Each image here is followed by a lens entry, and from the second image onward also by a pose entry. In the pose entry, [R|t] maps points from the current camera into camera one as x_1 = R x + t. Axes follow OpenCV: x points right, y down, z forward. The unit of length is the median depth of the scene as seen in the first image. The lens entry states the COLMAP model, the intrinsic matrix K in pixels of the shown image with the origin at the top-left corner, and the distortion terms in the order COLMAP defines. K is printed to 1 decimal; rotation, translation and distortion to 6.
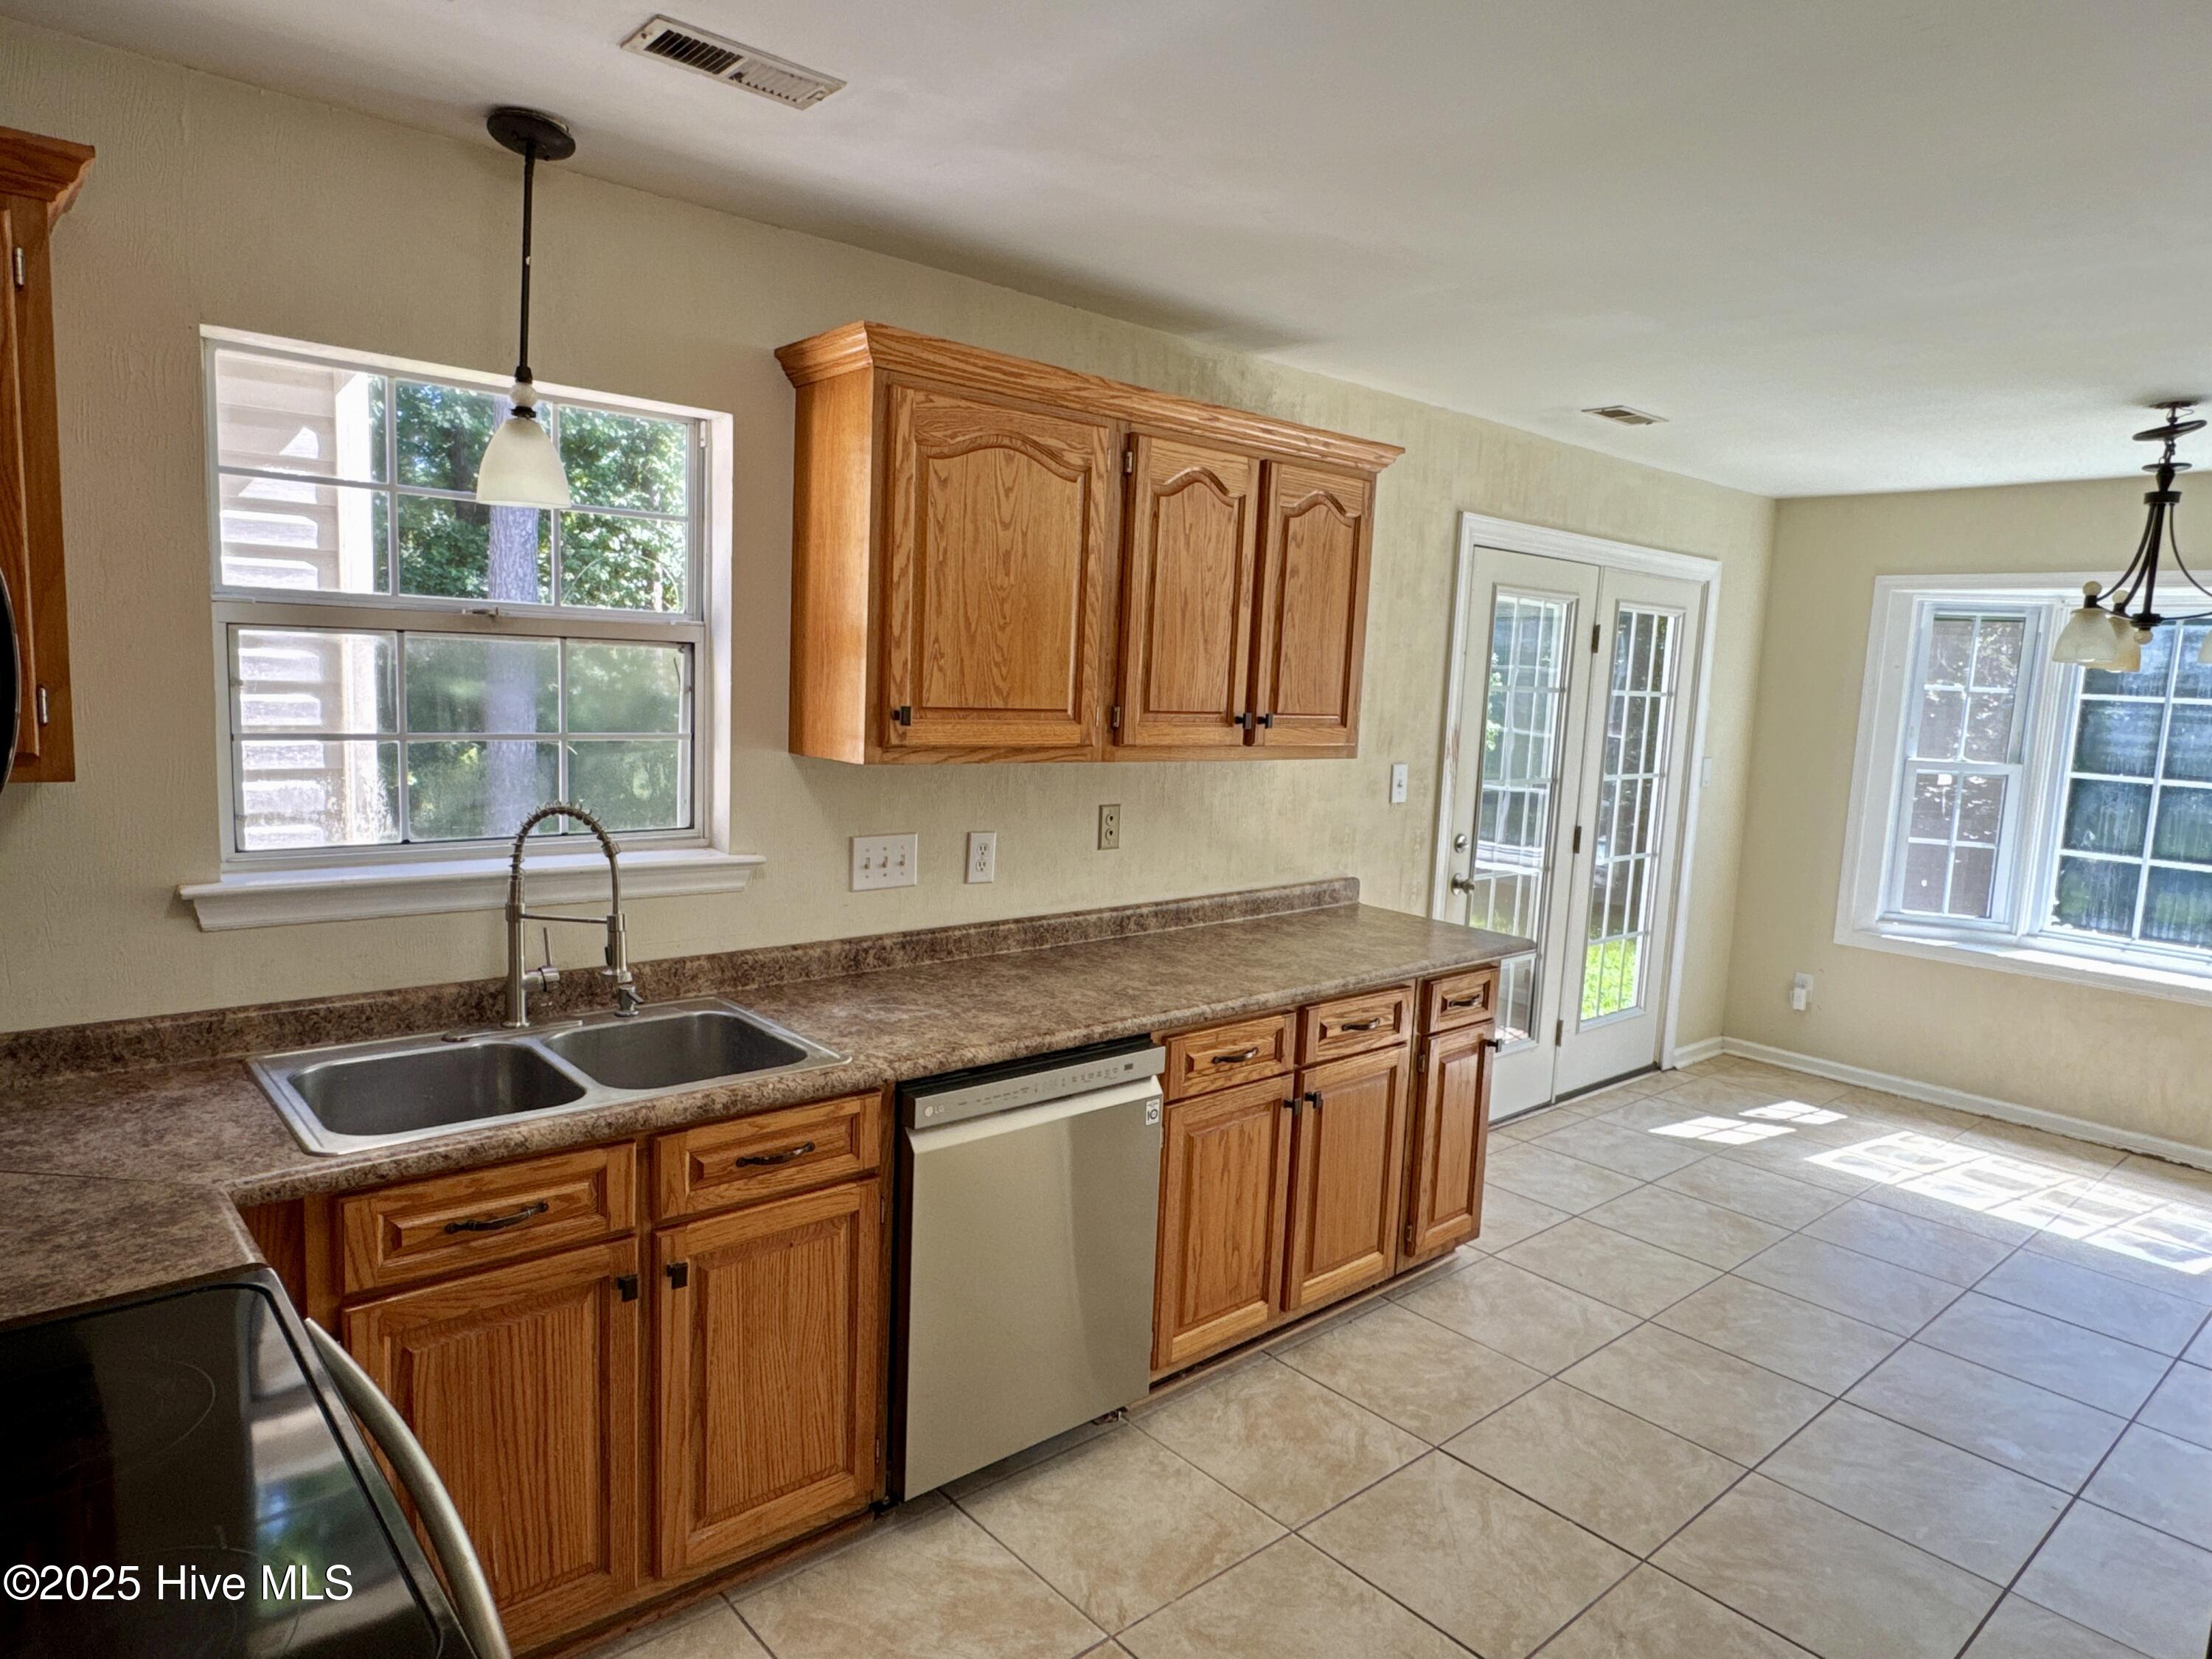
lens RADIAL K [[1338.3, 0, 1065.2], [0, 1338.3, 832.5], [0, 0, 1]] dist [-0.003452, -0.000050]
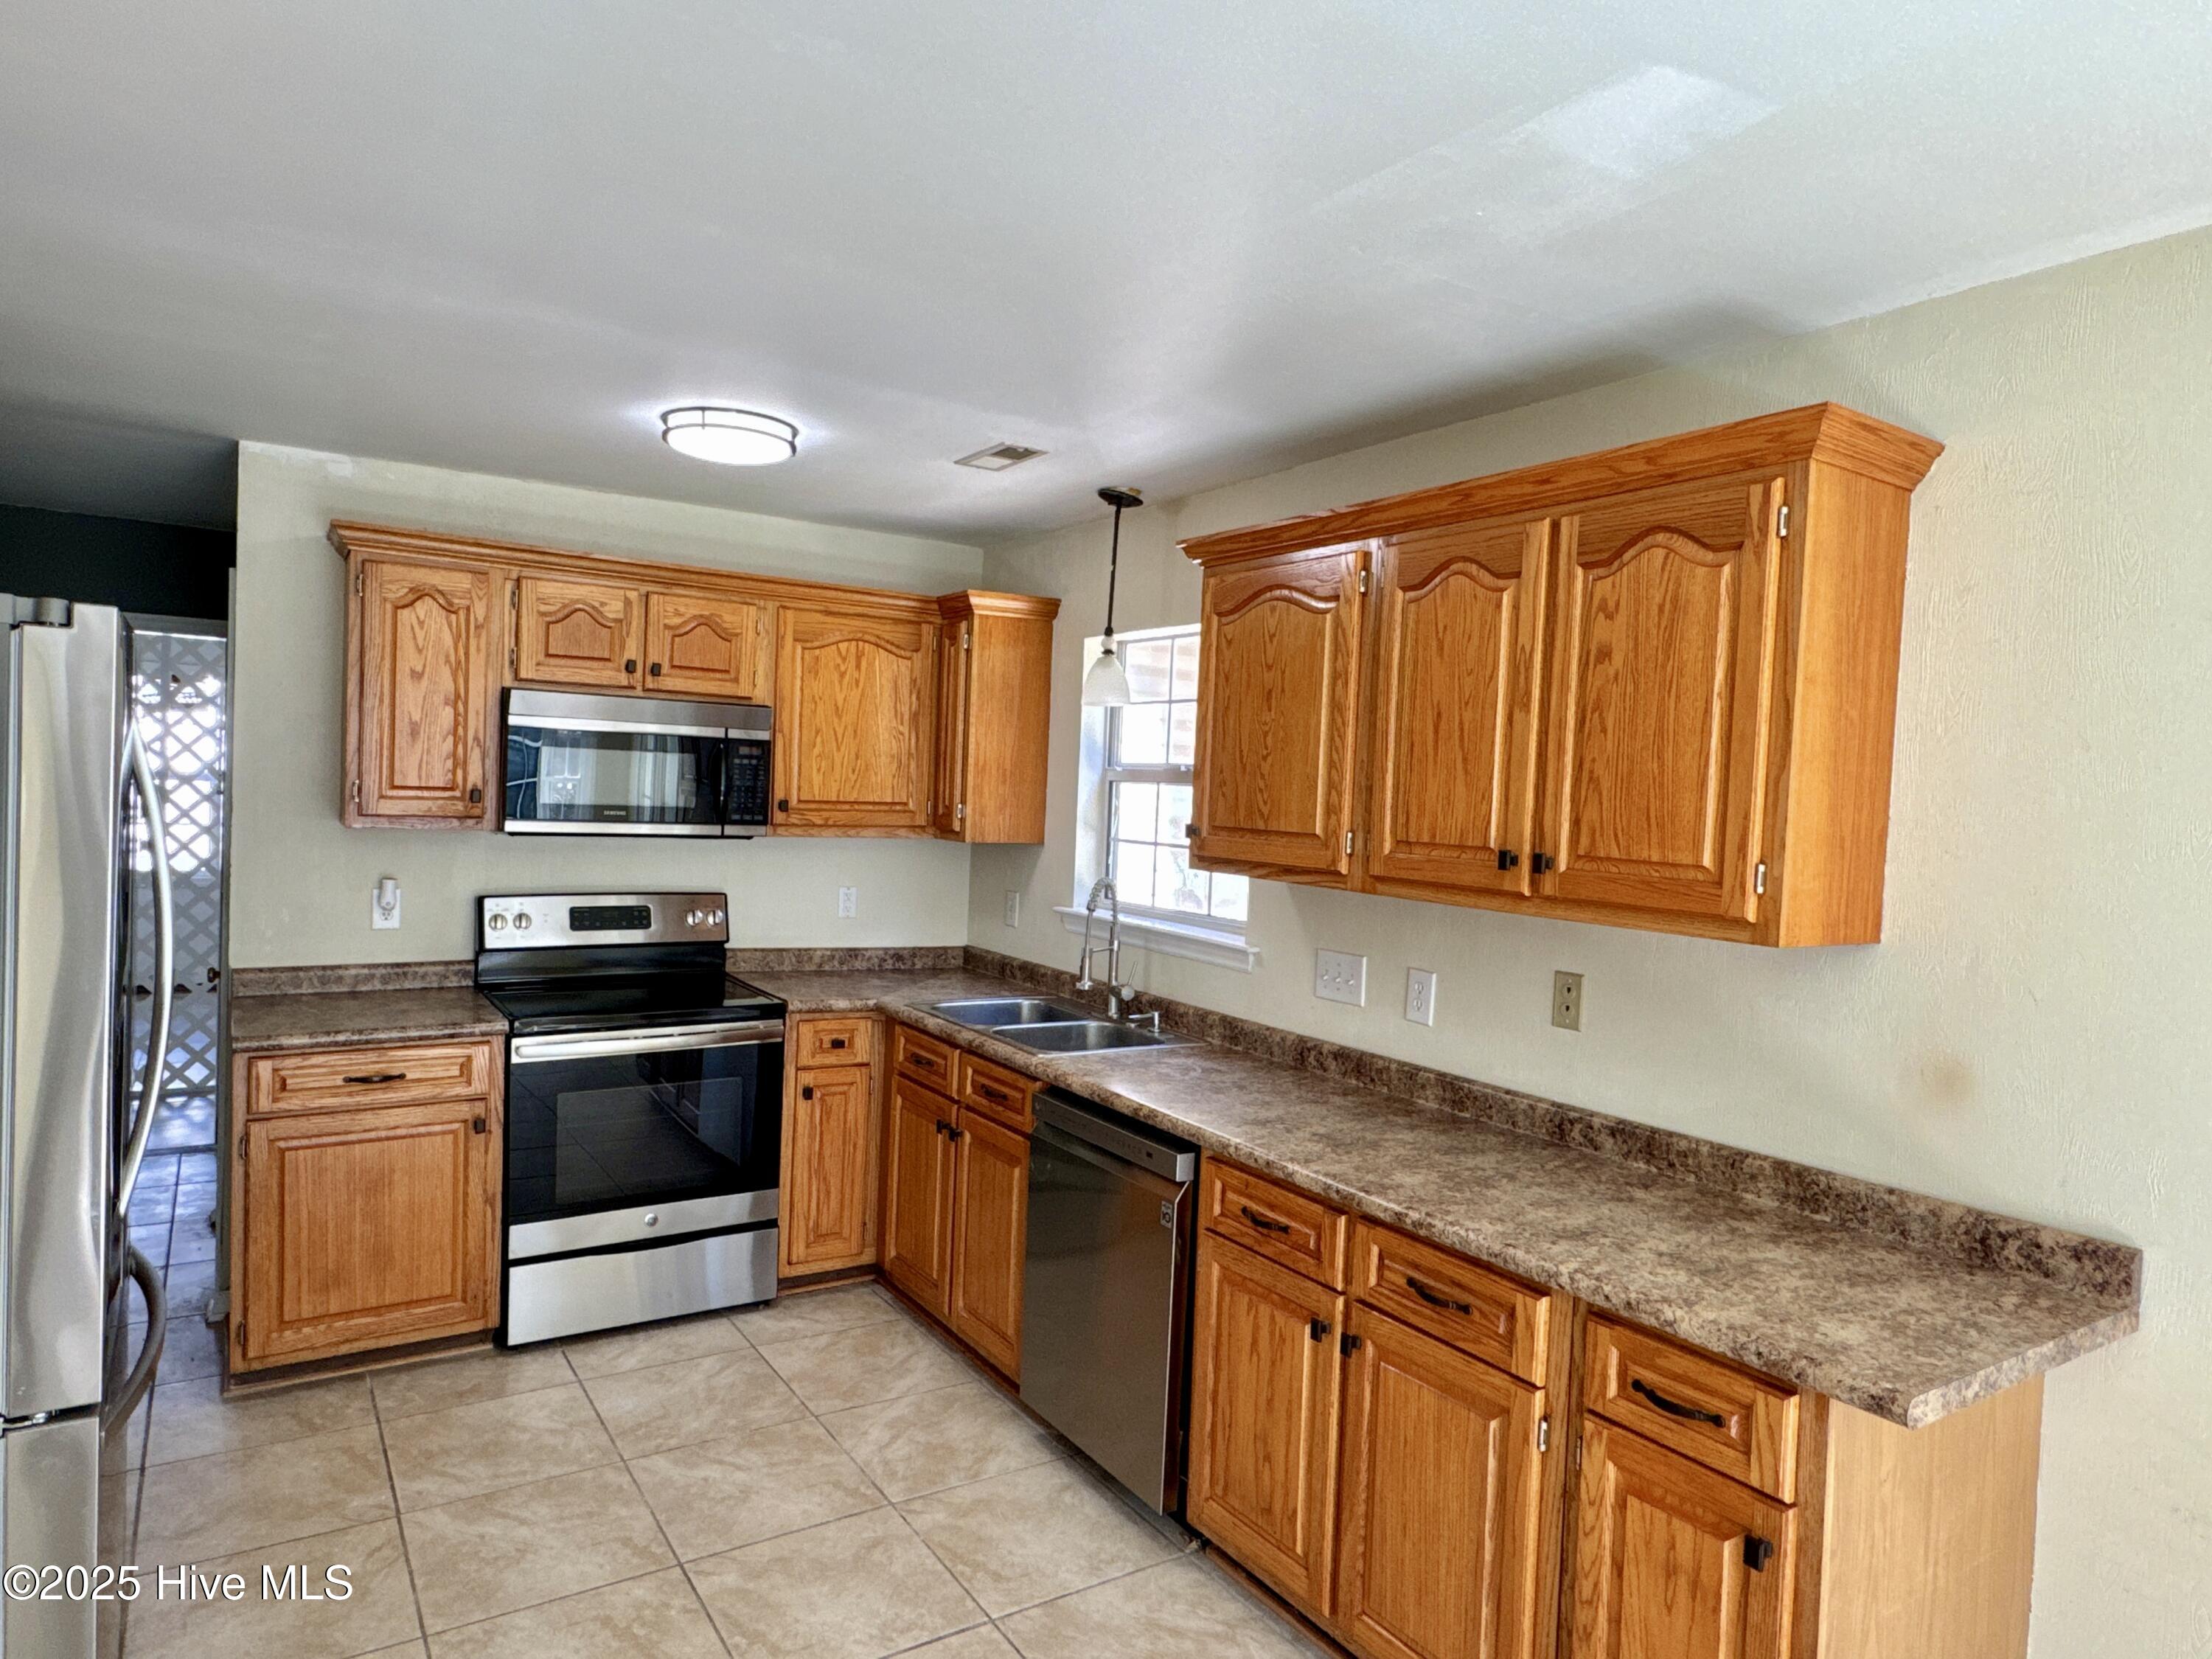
lens RADIAL K [[1339.1, 0, 1097.0], [0, 1339.1, 833.2], [0, 0, 1]] dist [-0.006271, 0.001467]
pose [[-0.130227, -0.017808, -0.991324, 0.801303], [-0.175826, 0.984406, 0.005414, -0.053967], [0.975770, 0.175006, -0.131327, 0.759959]]
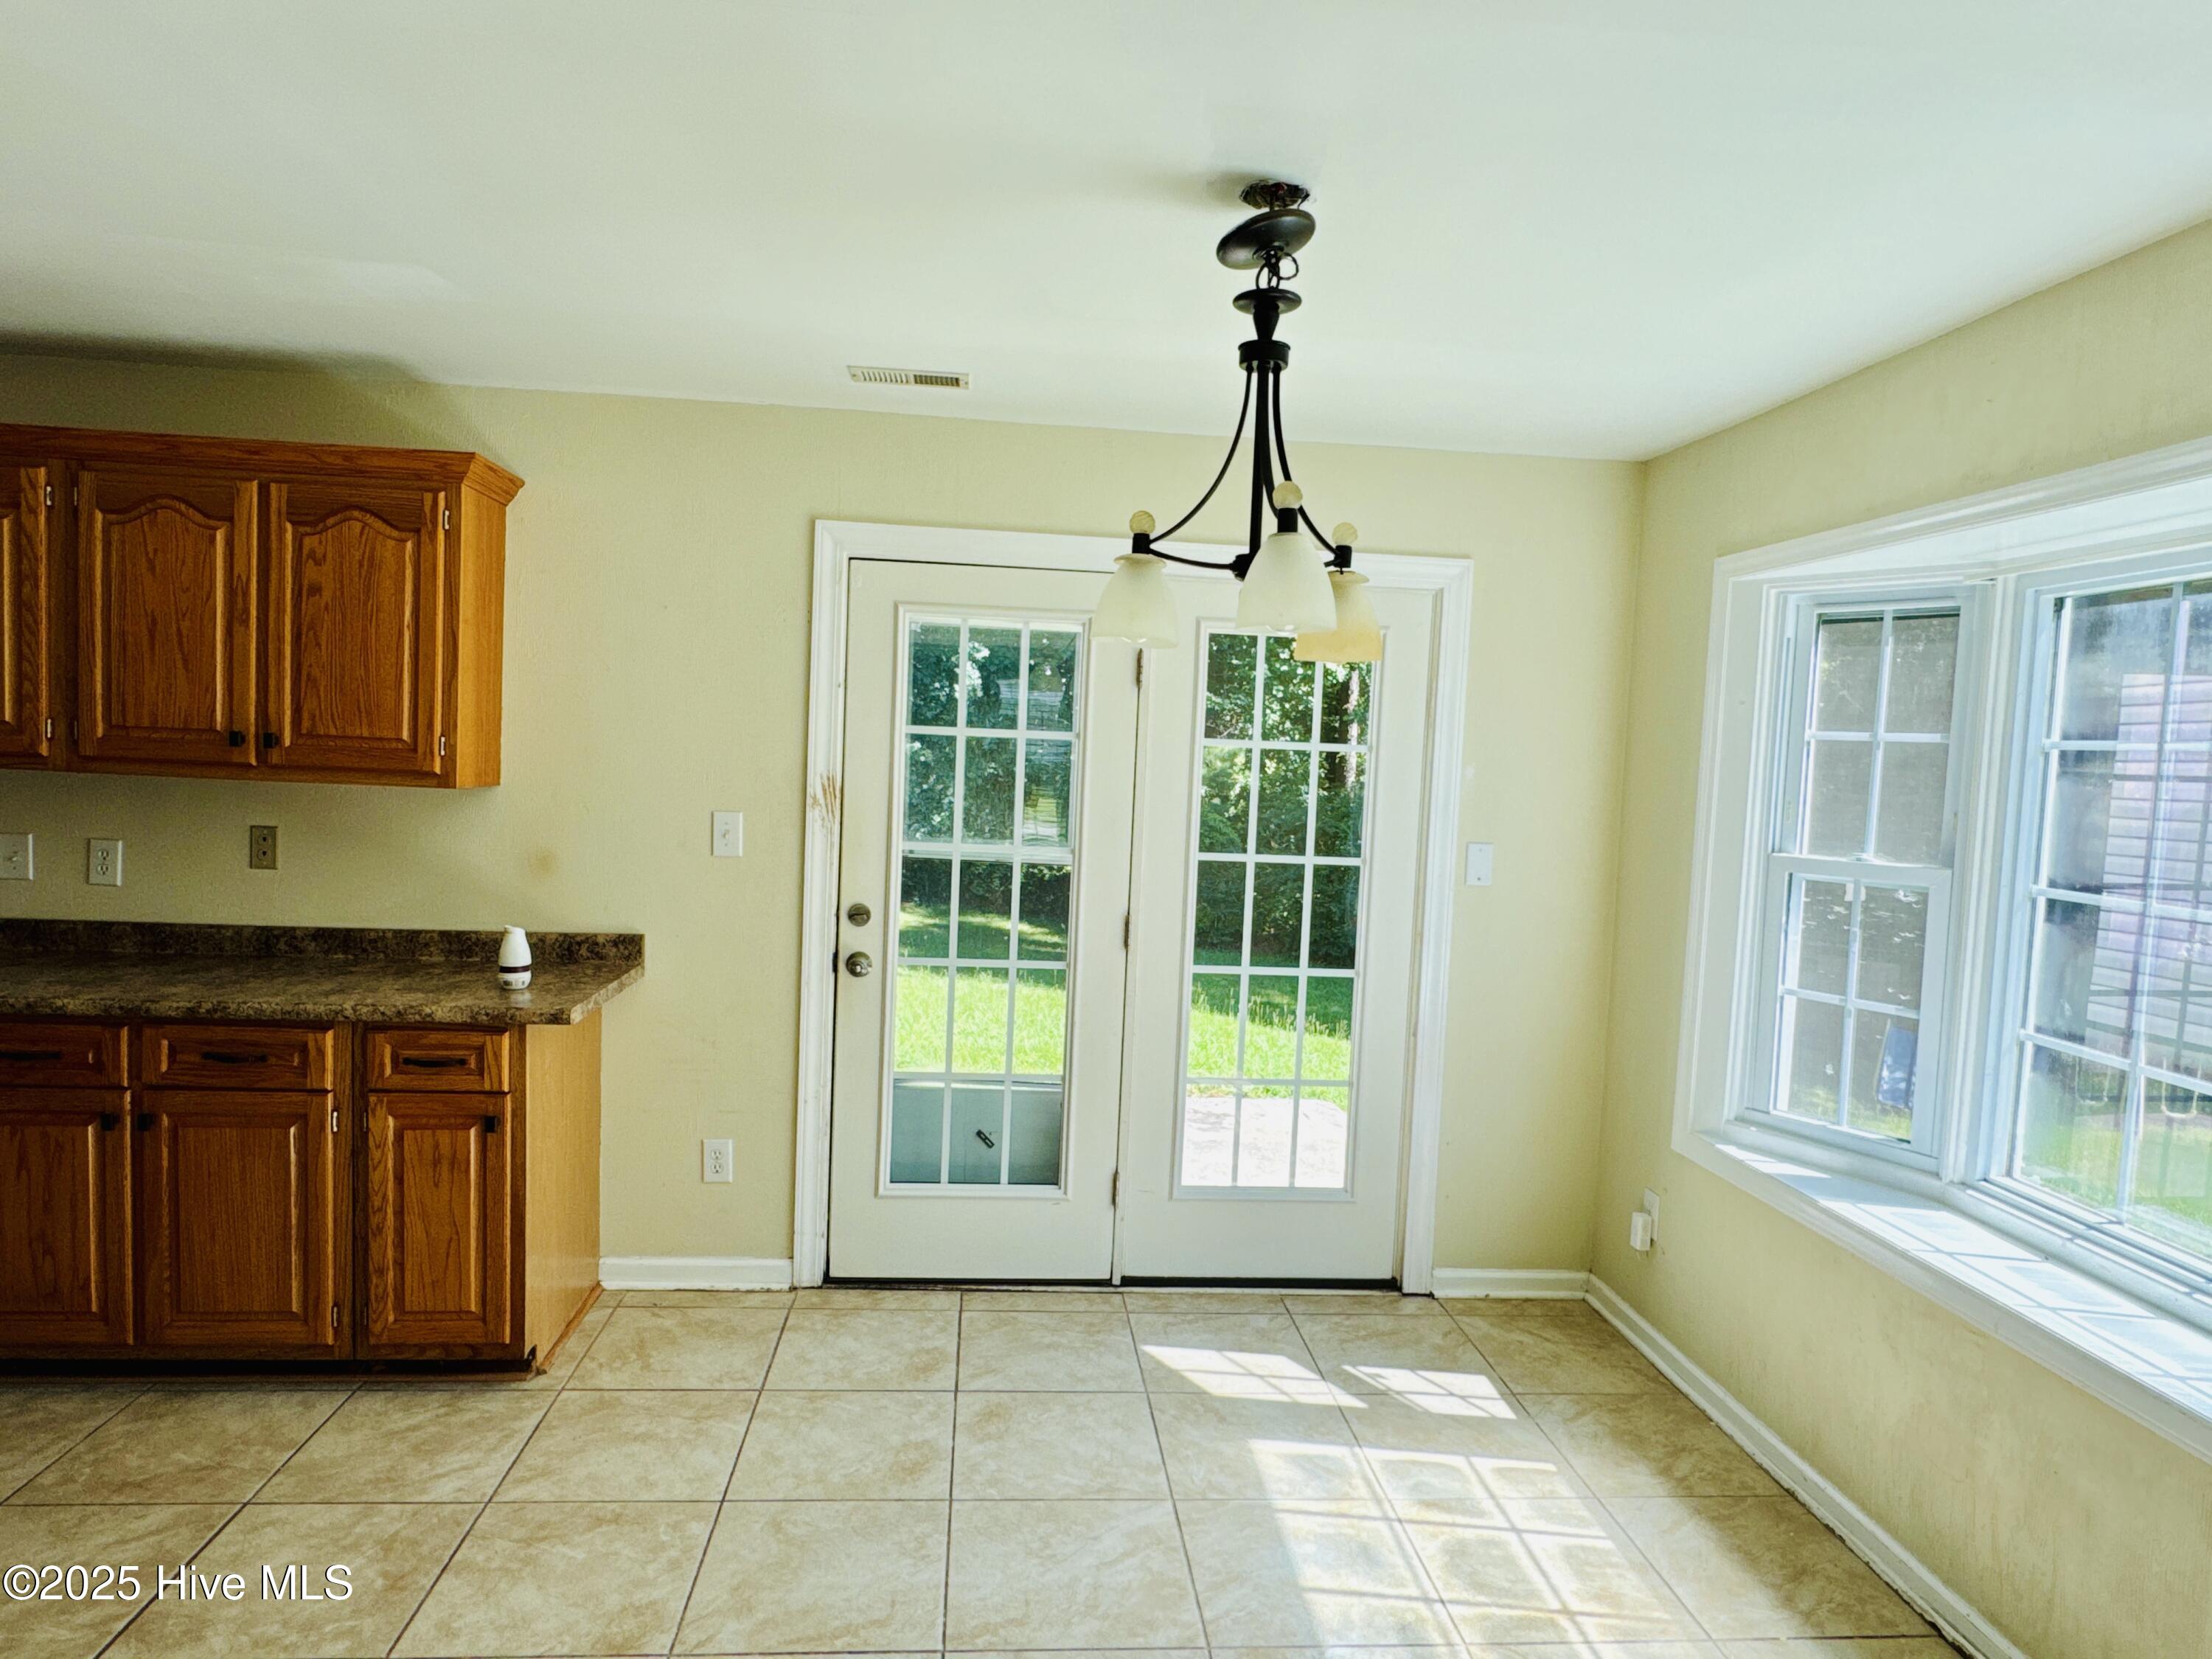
lens RADIAL K [[1339.1, 0, 1097.0], [0, 1339.1, 833.2], [0, 0, 1]] dist [-0.006271, 0.001467]
pose [[0.812512, 0.027491, -0.582296, 1.082463], [-0.081615, 0.994414, -0.066935, 0.000636], [0.577203, 0.101909, 0.810217, 0.497559]]
